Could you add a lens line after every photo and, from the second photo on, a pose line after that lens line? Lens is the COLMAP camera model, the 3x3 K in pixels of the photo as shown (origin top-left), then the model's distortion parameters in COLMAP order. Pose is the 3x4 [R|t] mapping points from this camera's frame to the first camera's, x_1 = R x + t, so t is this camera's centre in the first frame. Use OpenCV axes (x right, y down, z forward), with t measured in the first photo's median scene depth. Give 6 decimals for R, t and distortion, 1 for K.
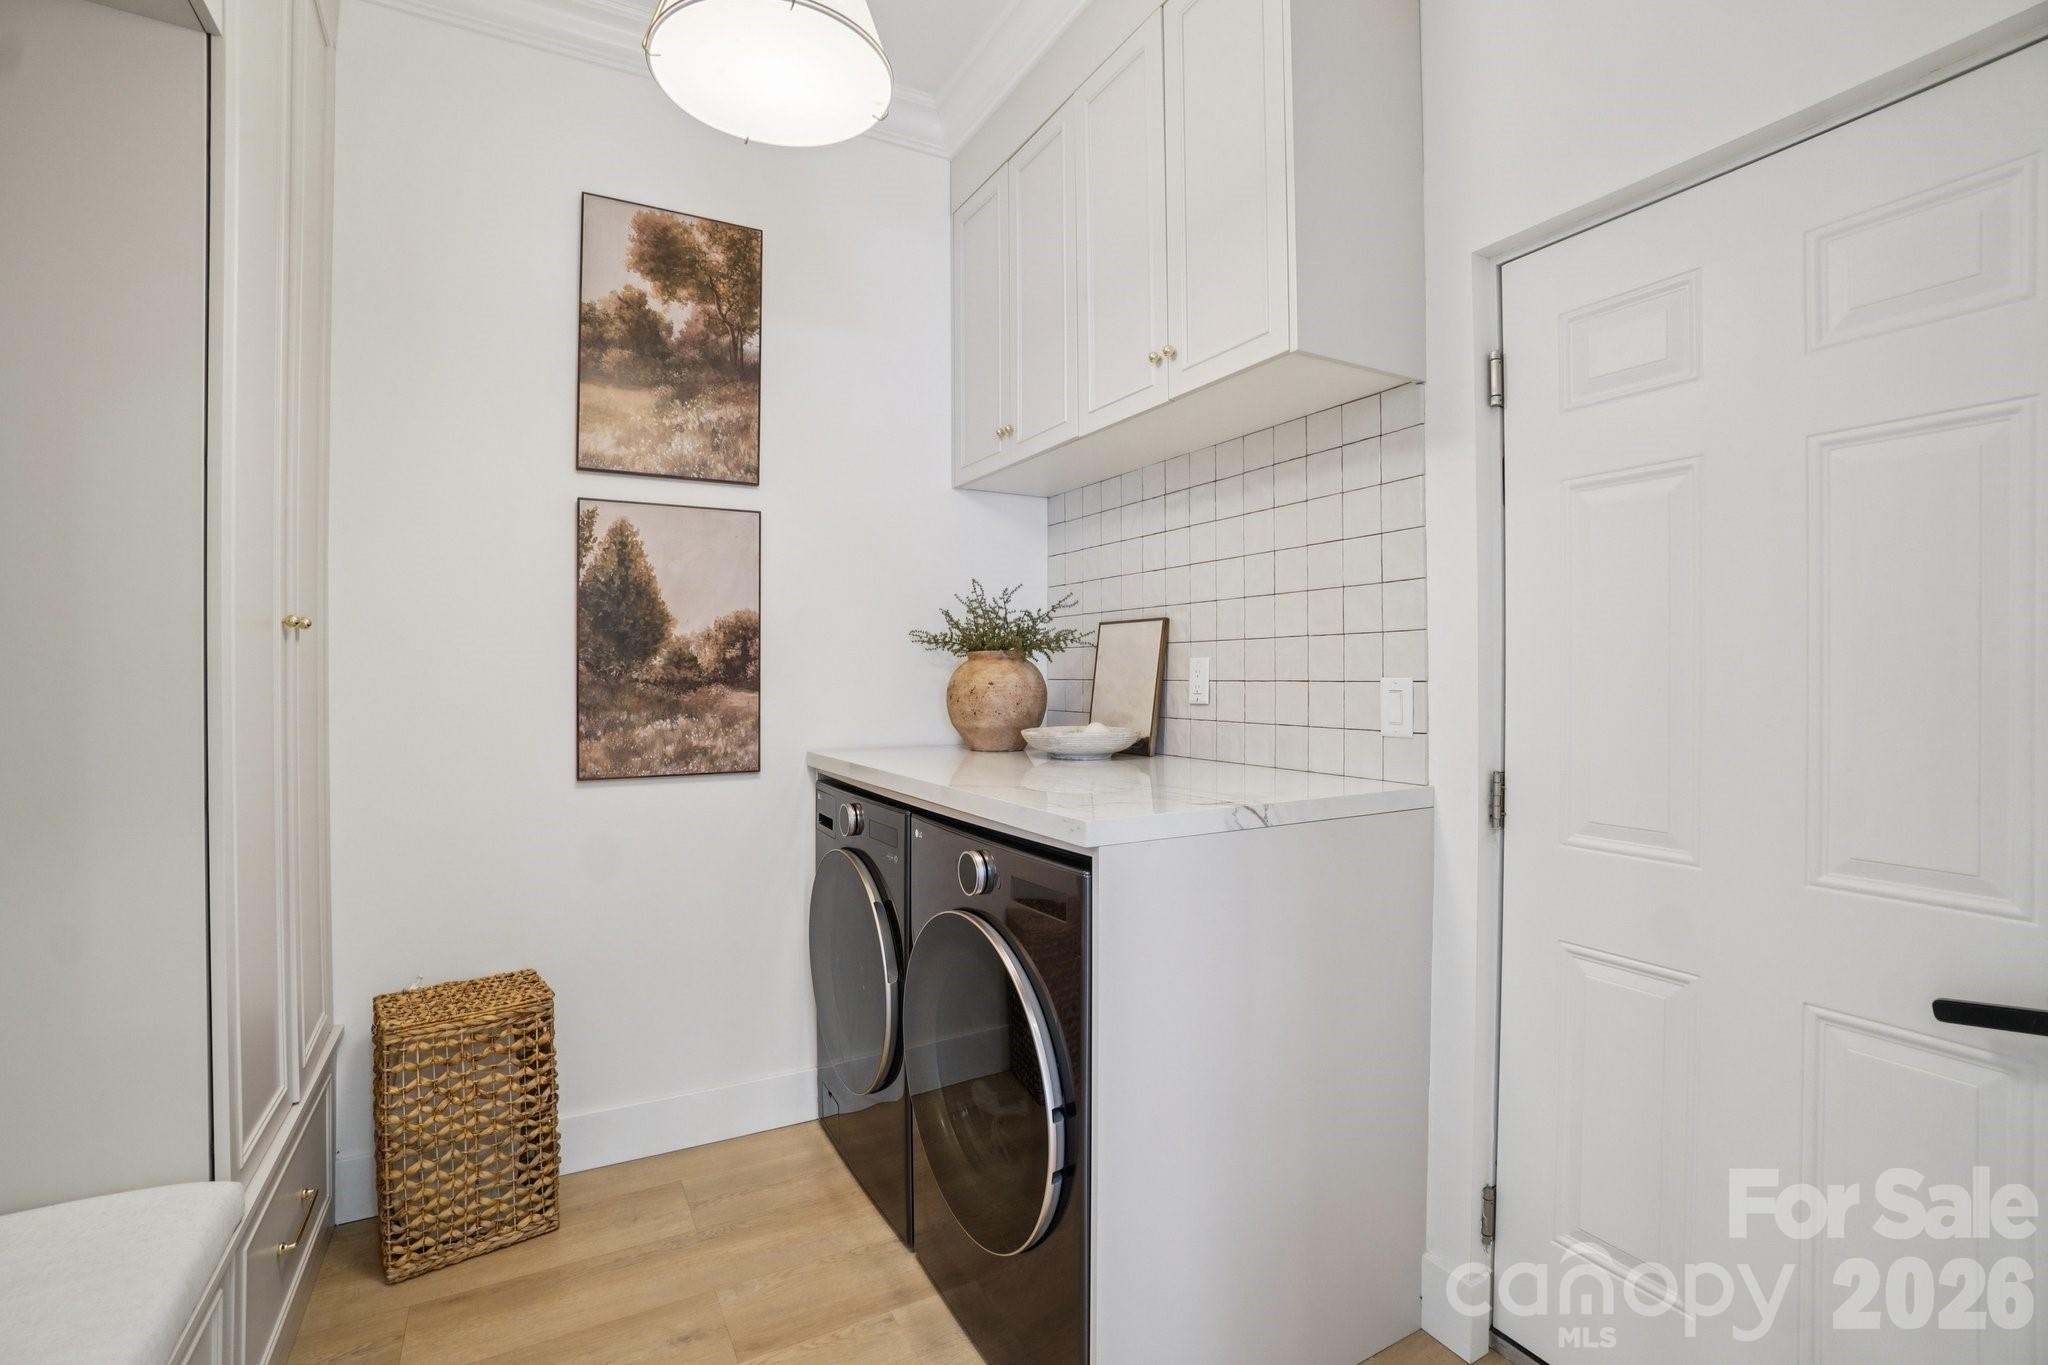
lens RADIAL K [[898.7, 0, 1020.3], [0, 898.7, 673.7], [0, 0, 1]] dist [-0.045146, 0.005106]
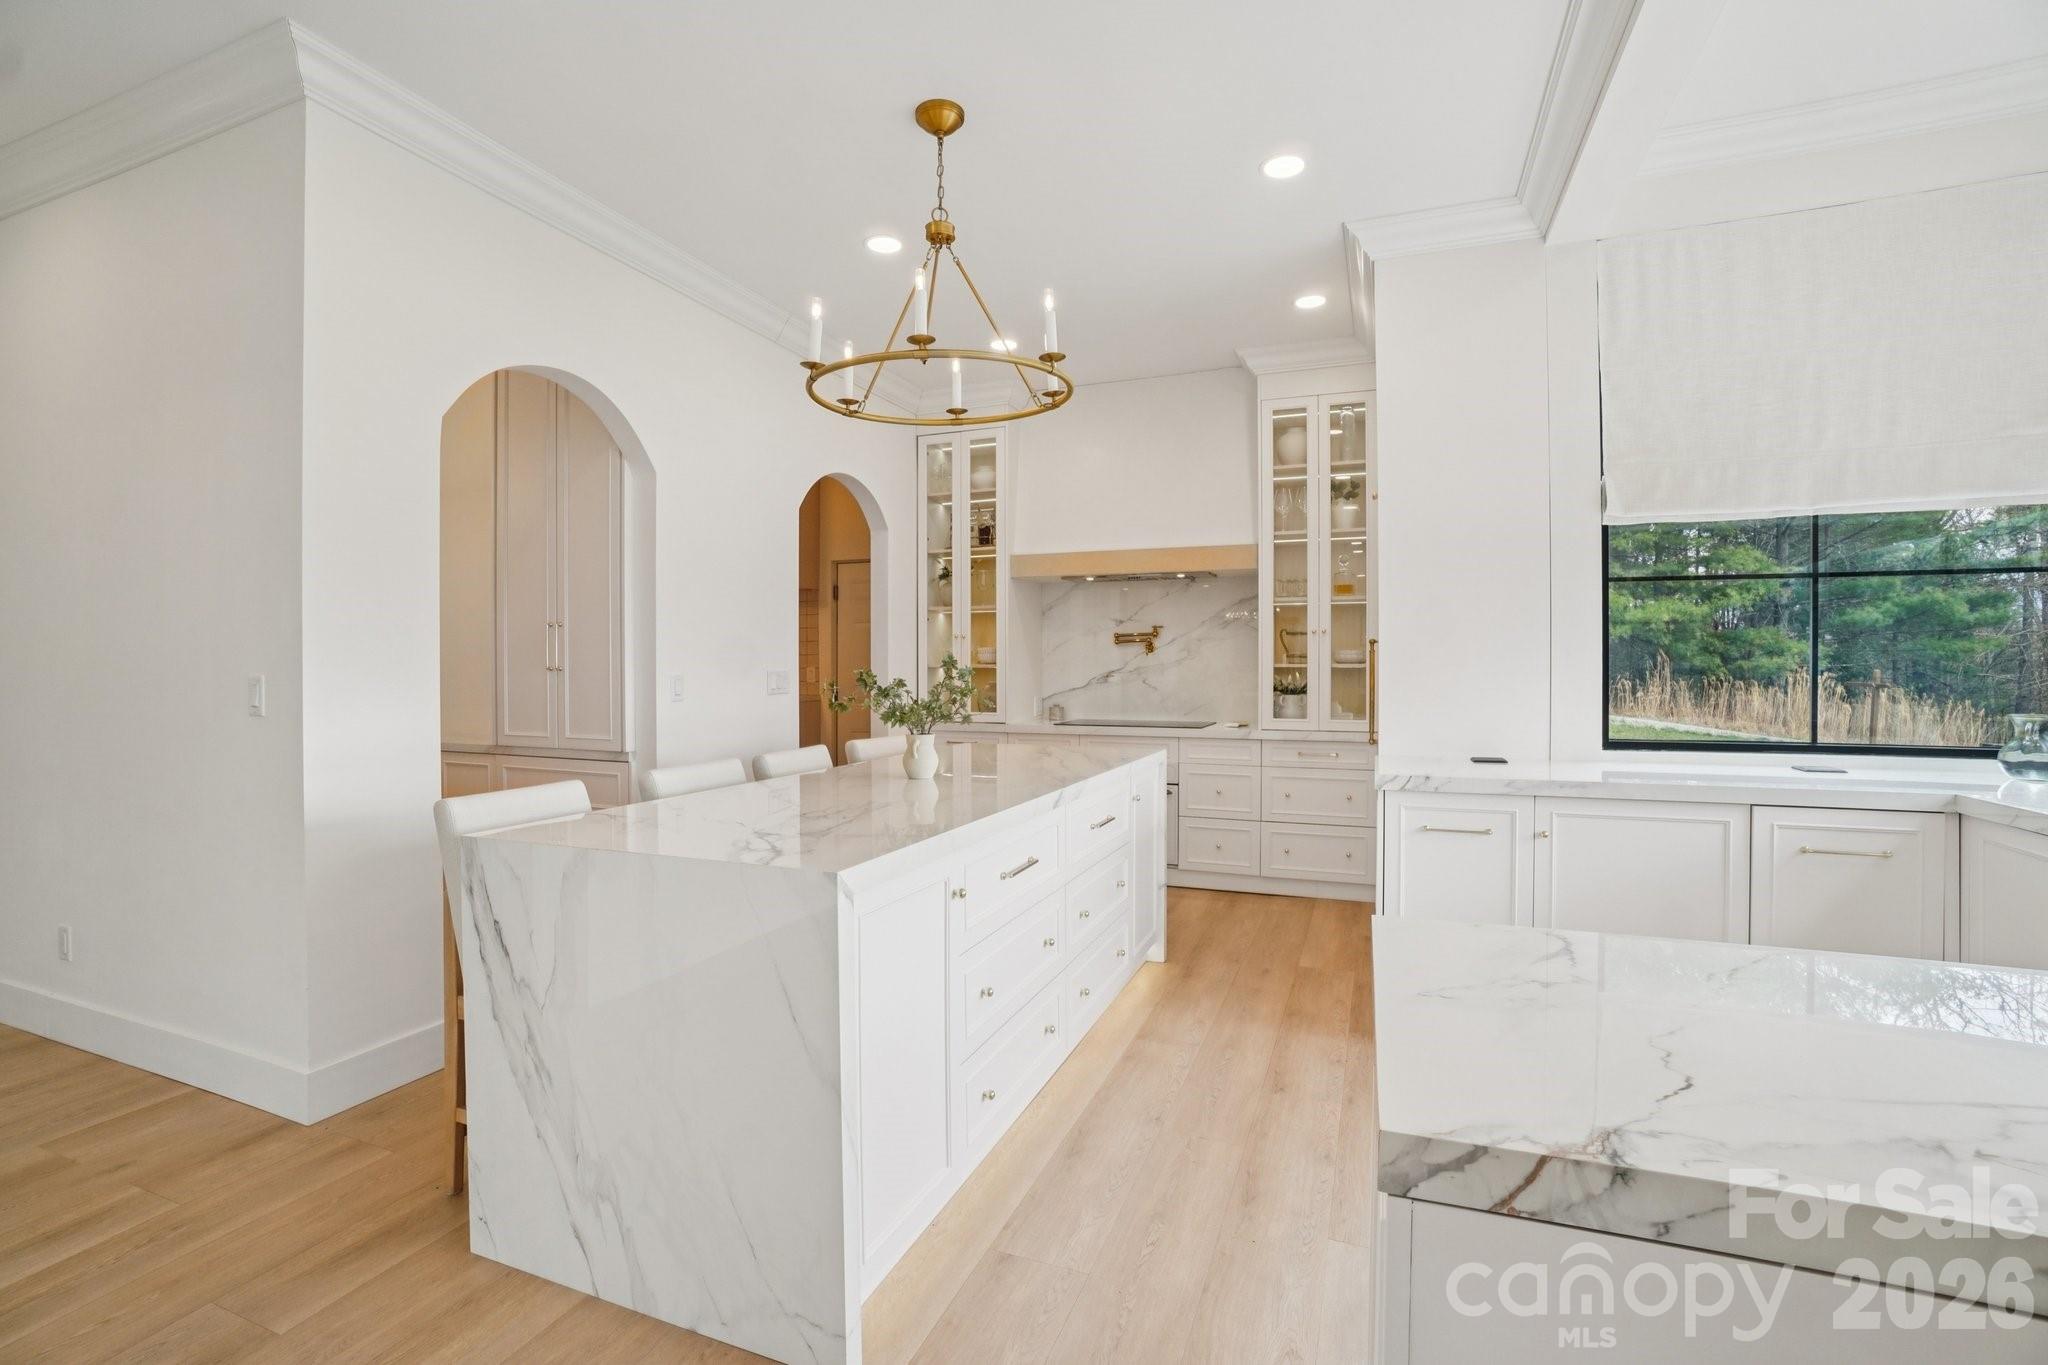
lens RADIAL K [[898.7, 0, 1018.2], [0, 898.7, 673.4], [0, 0, 1]] dist [-0.045146, 0.005106]
pose [[0.767111, -0.008001, 0.641464, -0.983541], [-0.001572, 0.999896, 0.014352, -0.018630], [-0.641512, -0.012018, 0.767019, -1.815380]]
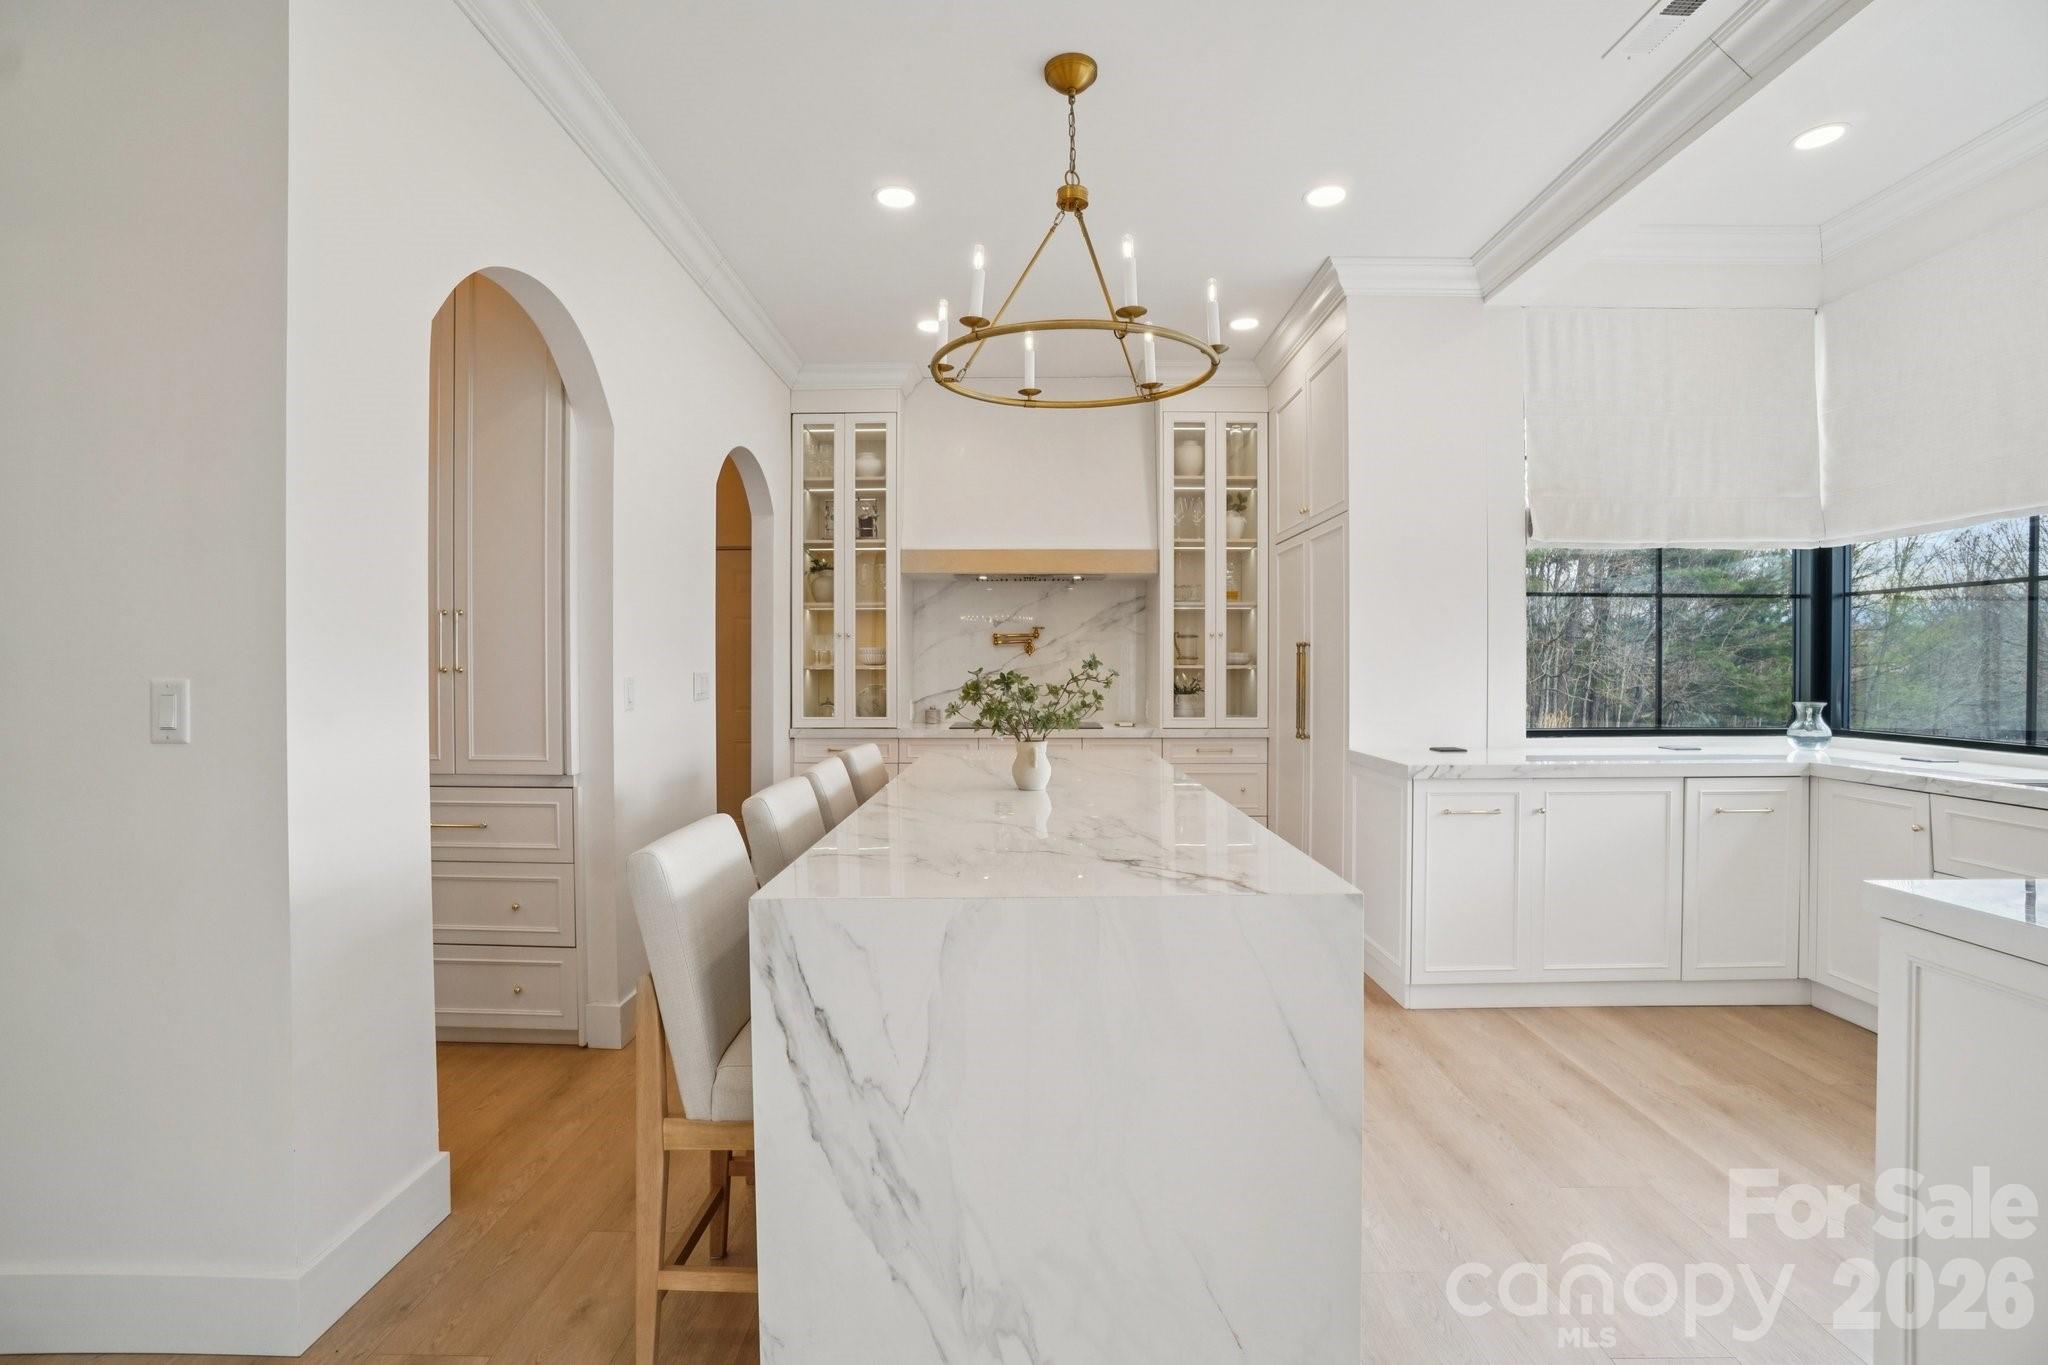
lens RADIAL K [[898.7, 0, 1021.9], [0, 898.7, 676.9], [0, 0, 1]] dist [-0.045146, 0.005106]
pose [[0.481574, -0.011810, 0.876326, -1.282859], [-0.003491, 0.999875, 0.015394, -0.015280], [-0.876398, -0.010472, 0.481473, -1.326260]]
